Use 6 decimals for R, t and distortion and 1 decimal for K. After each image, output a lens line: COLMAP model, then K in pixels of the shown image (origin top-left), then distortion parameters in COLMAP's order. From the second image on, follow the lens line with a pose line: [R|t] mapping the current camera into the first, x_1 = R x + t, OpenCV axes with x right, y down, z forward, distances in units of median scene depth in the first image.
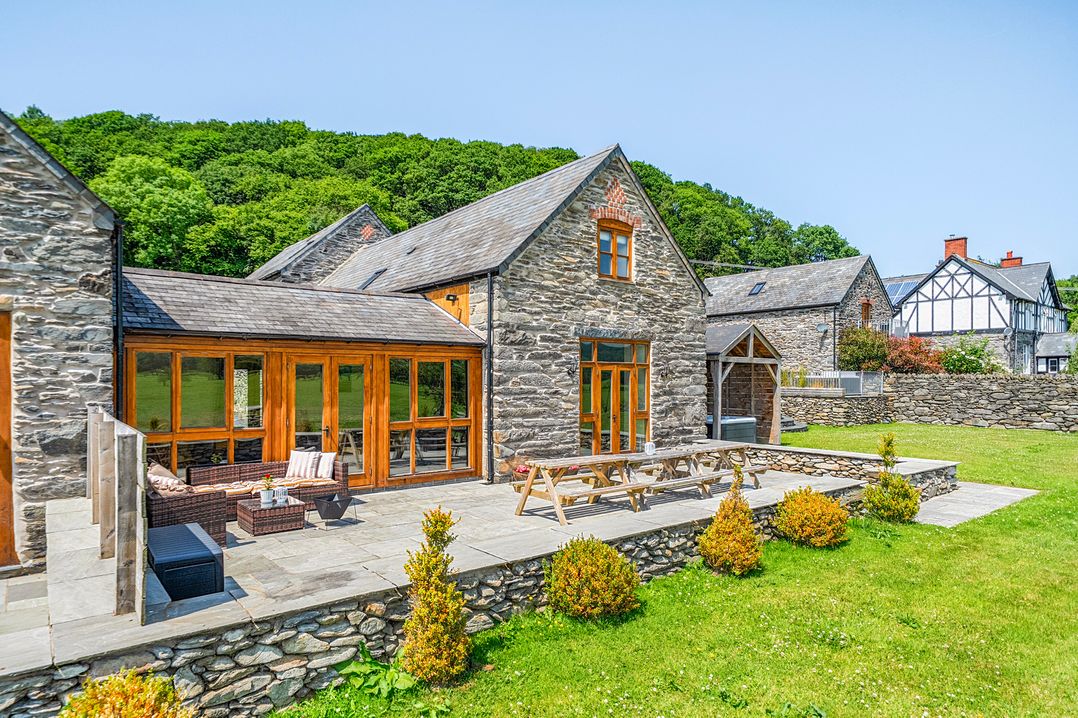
lens RADIAL K [[628.4, 0, 539.0], [0, 628.4, 359.0], [0, 0, 1]] dist [-0.001506, -0.000934]
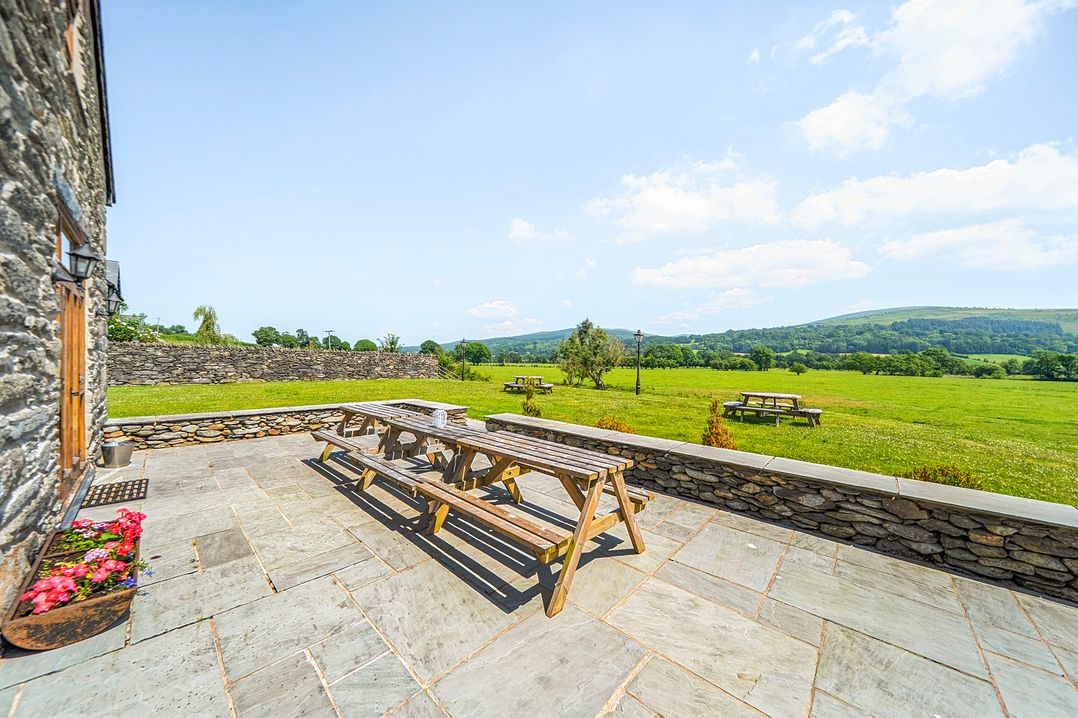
lens RADIAL K [[362.2, 0, 539.0], [0, 362.2, 359.0], [0, 0, 1]] dist [-0.013714, -0.000008]
pose [[-0.127680, 0.001593, 0.991814, -0.091120], [-0.047675, 0.998833, -0.007742, 0.027526], [-0.990669, -0.048273, -0.127455, 0.354322]]
